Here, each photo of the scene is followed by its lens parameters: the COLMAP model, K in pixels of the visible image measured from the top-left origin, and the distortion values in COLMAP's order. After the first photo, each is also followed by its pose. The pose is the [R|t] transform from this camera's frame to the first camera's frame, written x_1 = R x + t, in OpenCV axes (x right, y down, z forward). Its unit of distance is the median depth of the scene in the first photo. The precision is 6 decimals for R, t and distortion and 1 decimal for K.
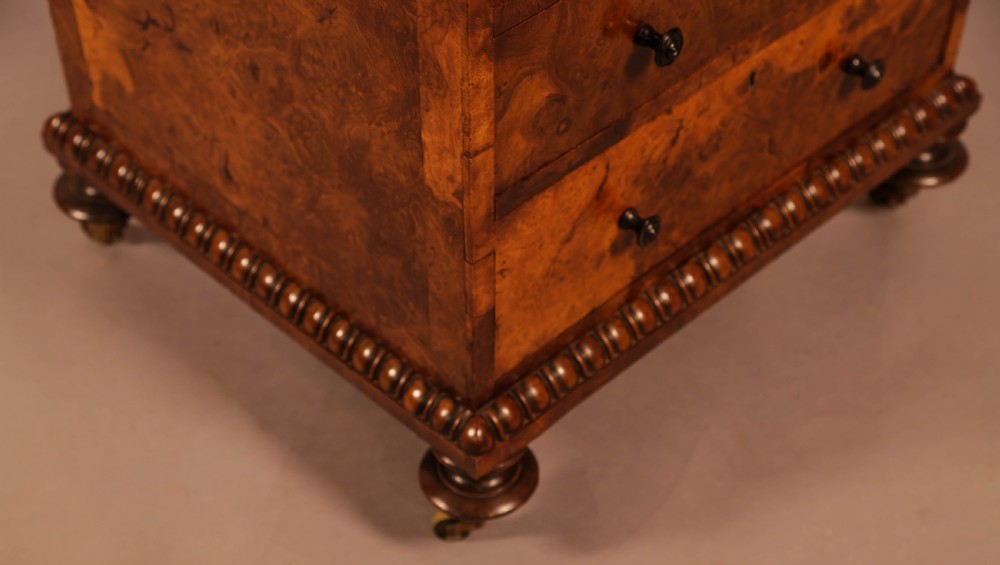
lens RADIAL K [[1761.0, 0, 498.6], [0, 1761.0, 325.4], [0, 0, 1]] dist [0.245716, 0.000000]
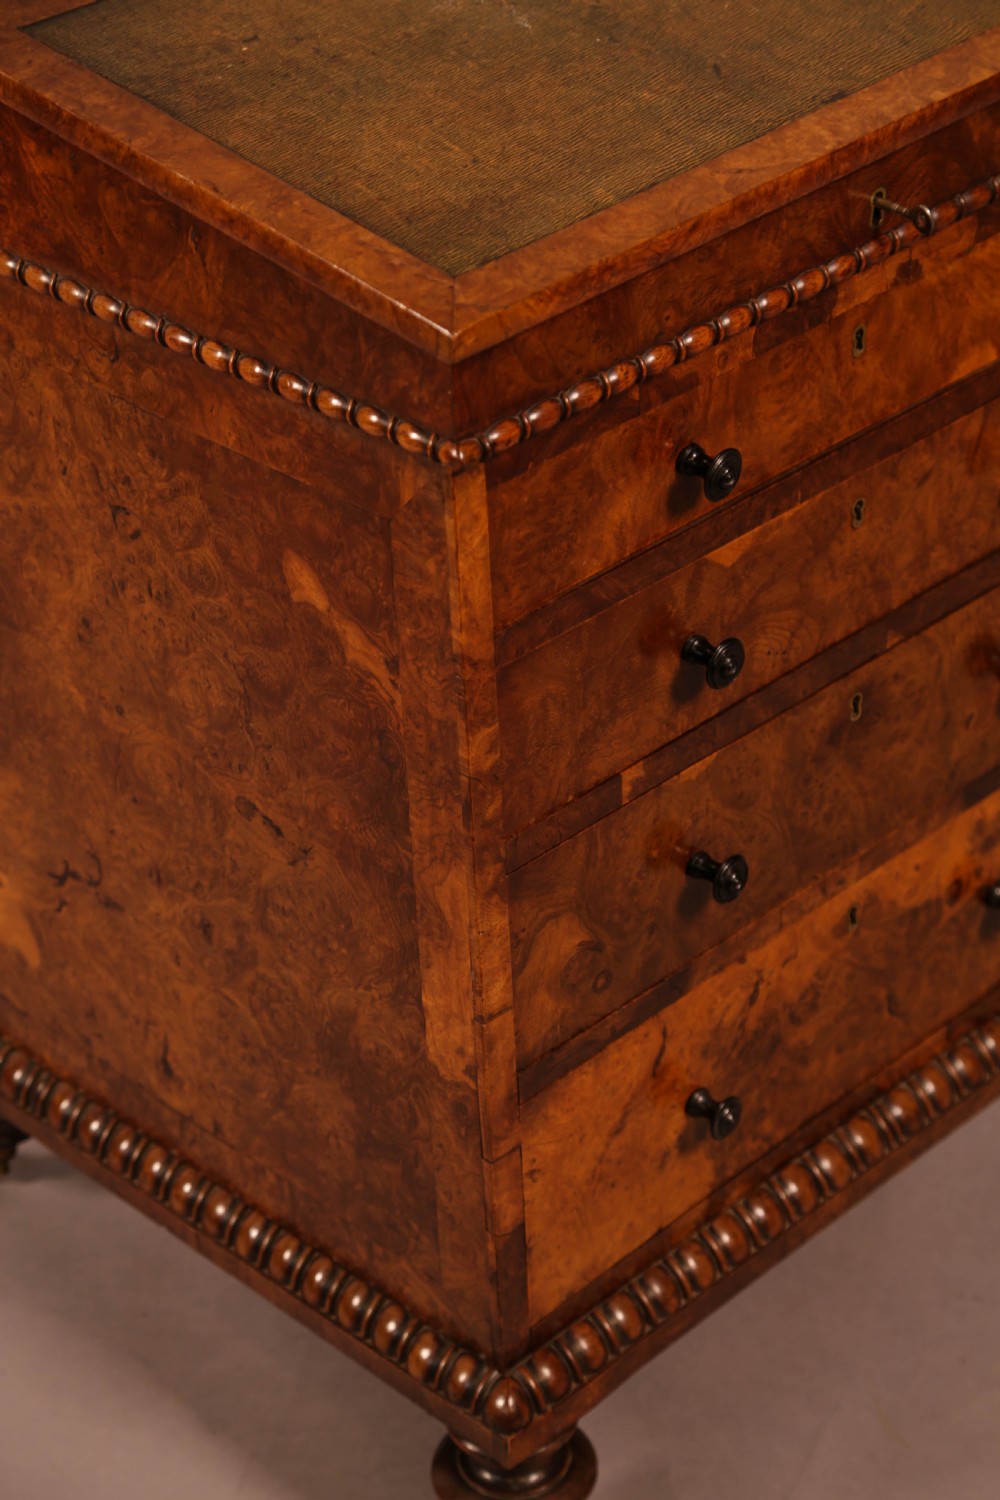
lens RADIAL K [[3259.6, 0, 489.9], [0, 3259.6, 749.1], [0, 0, 1]] dist [0.364011, 0.000000]
pose [[0.999052, -0.038773, -0.019792, 0.017794], [0.034143, 0.979946, -0.196316, 0.063164], [0.027007, 0.195454, 0.980341, -0.404651]]
